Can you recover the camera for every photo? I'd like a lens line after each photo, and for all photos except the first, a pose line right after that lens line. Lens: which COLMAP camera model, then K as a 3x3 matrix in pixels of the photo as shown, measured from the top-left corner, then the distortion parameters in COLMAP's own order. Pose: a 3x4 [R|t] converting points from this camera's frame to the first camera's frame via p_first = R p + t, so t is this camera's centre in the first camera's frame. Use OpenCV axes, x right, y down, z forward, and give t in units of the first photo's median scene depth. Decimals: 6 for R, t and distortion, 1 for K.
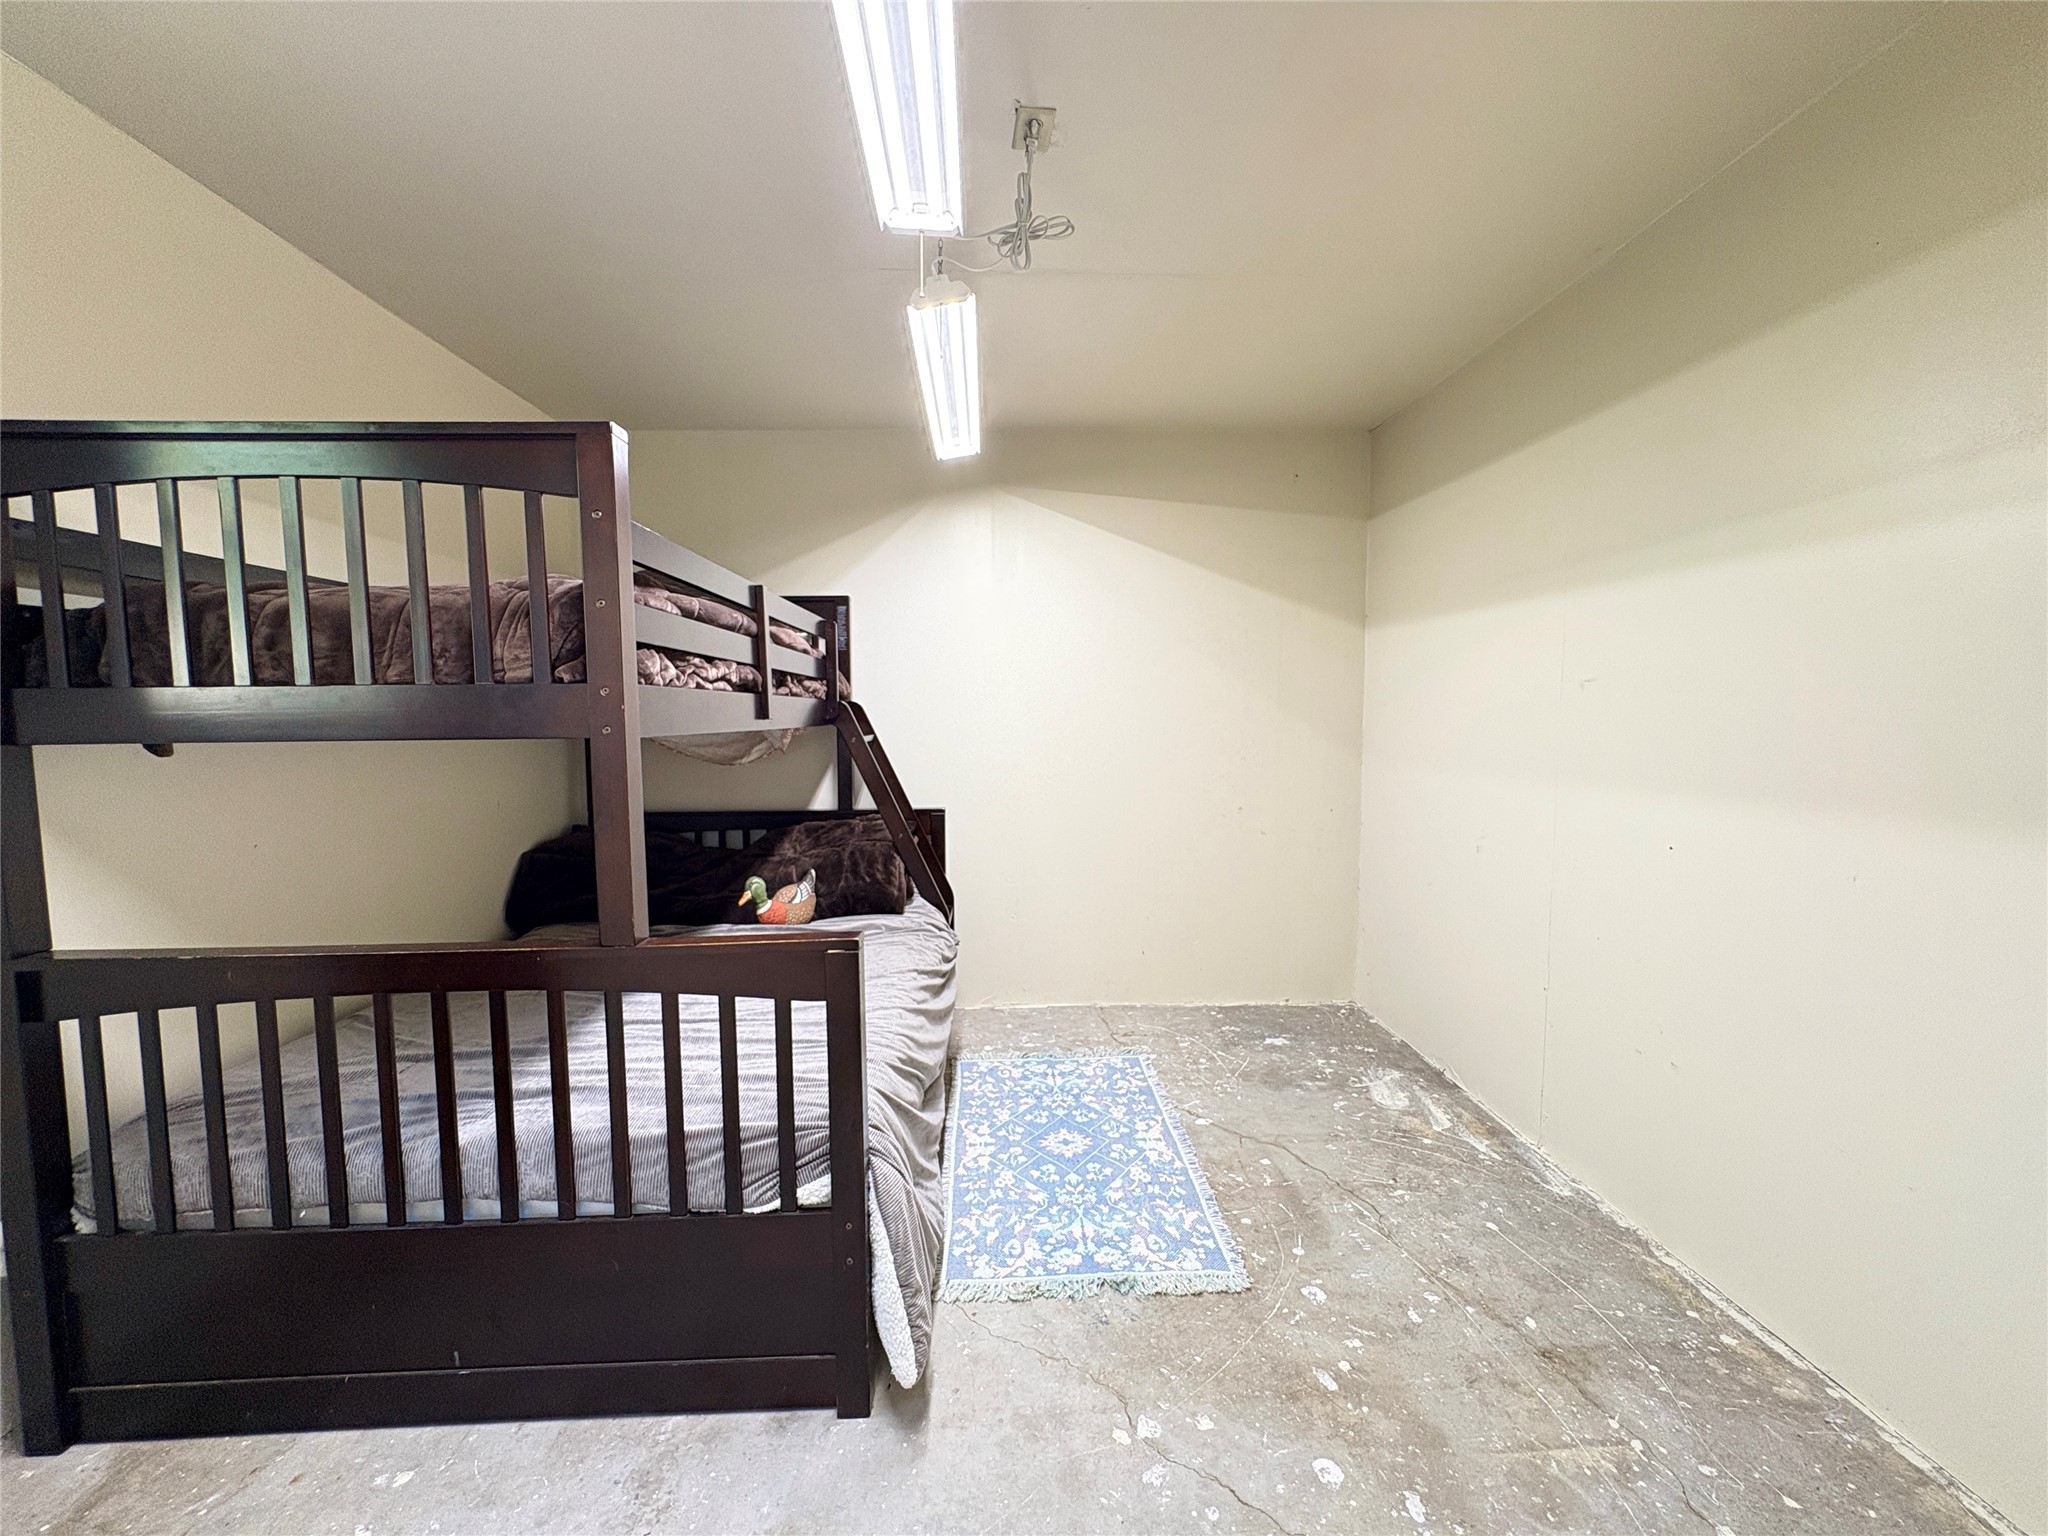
lens RADIAL K [[819.7, 0, 1024.0], [0, 819.7, 766.8], [0, 0, 1]] dist [0.000657, 0.000547]
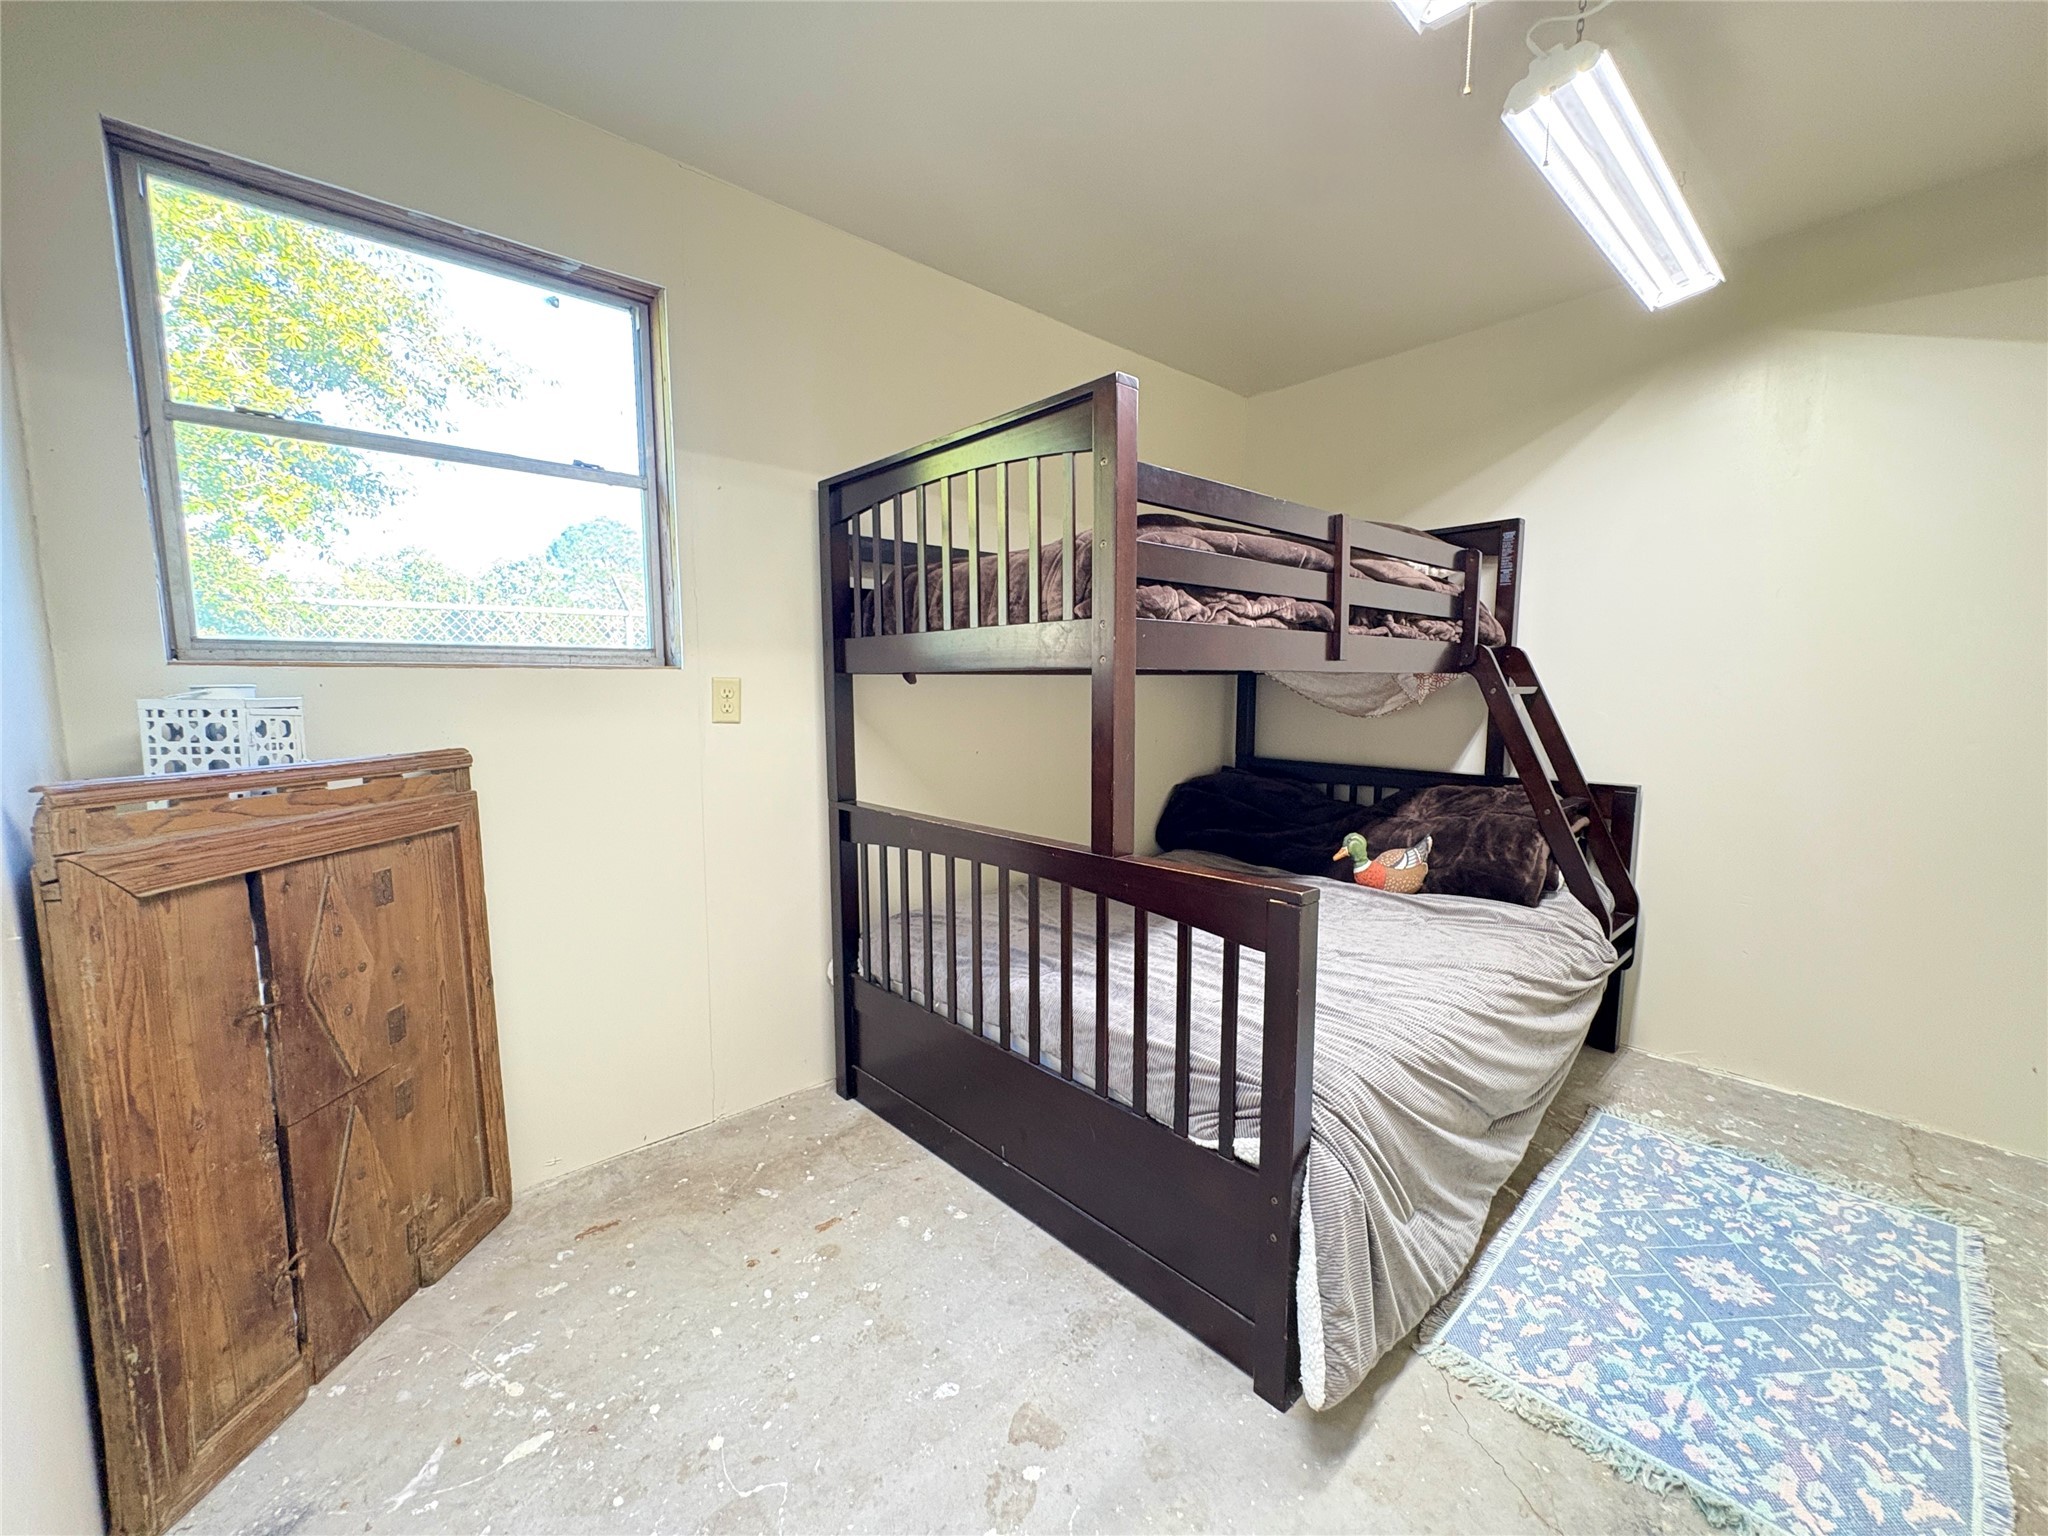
lens RADIAL K [[819.7, 0, 1026.6], [0, 819.7, 768.5], [0, 0, 1]] dist [0.000657, 0.000547]
pose [[0.647362, 0.087698, -0.757121, 0.188218], [-0.053660, 0.996138, 0.069503, 0.020579], [0.760292, -0.004366, 0.649567, 0.139911]]
